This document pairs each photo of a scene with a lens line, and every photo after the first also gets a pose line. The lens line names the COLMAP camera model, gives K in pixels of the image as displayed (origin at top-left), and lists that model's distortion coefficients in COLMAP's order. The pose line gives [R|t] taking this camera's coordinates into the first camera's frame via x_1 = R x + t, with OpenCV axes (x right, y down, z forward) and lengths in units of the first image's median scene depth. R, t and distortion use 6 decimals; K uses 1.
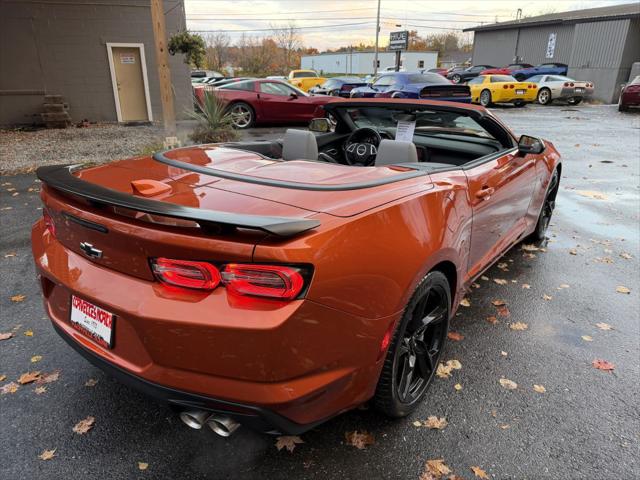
lens RADIAL K [[454.5, 0, 316.6], [0, 454.5, 240.3], [0, 0, 1]] dist [0.020569, -0.031963]
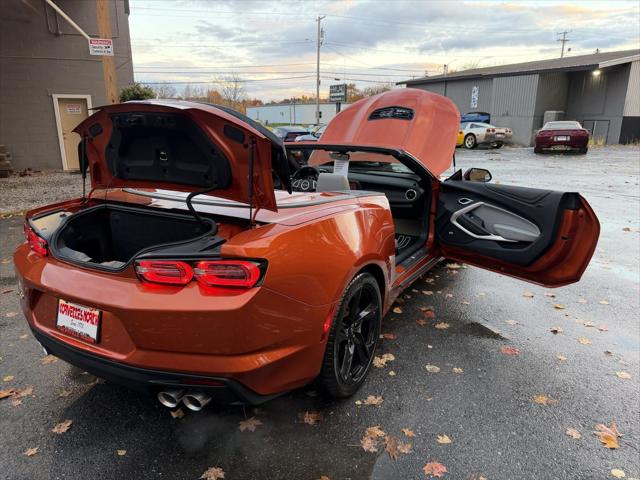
lens RADIAL K [[454.5, 0, 318.1], [0, 454.5, 237.0], [0, 0, 1]] dist [0.020569, -0.031963]
pose [[0.992777, -0.034779, 0.114824, -0.003361], [0.046697, 0.993606, -0.102795, 0.055661], [-0.110514, 0.107414, 0.988053, -0.130909]]
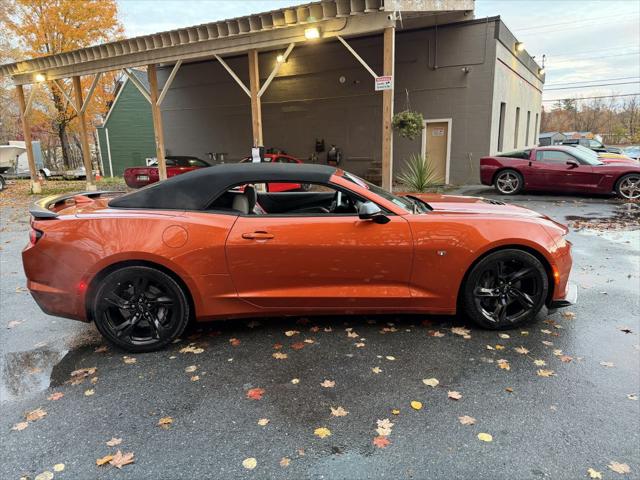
lens RADIAL K [[454.5, 0, 316.1], [0, 454.5, 238.4], [0, 0, 1]] dist [0.020569, -0.031963]
pose [[0.650493, 0.135748, -0.747283, 1.118287], [-0.240496, 0.970085, -0.033126, -0.071459], [0.720431, 0.201267, 0.663680, 0.204221]]
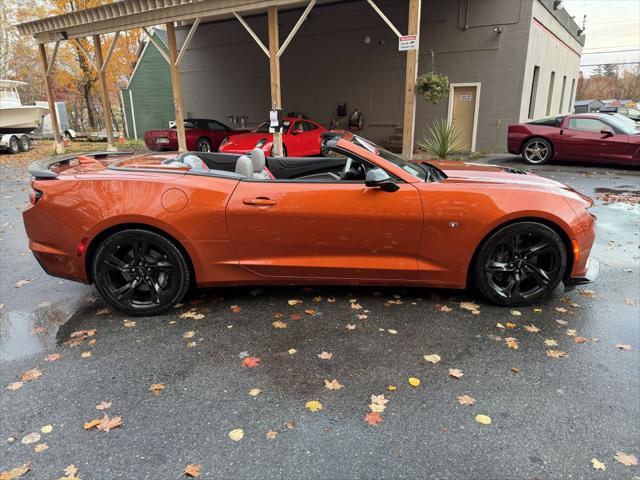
lens RADIAL K [[454.5, 0, 314.9], [0, 454.5, 238.9], [0, 0, 1]] dist [0.020569, -0.031963]
pose [[0.606837, 0.208051, -0.767114, 1.112268], [-0.265129, 0.962842, 0.051400, -0.083293], [0.749303, 0.172193, 0.639449, 0.260600]]
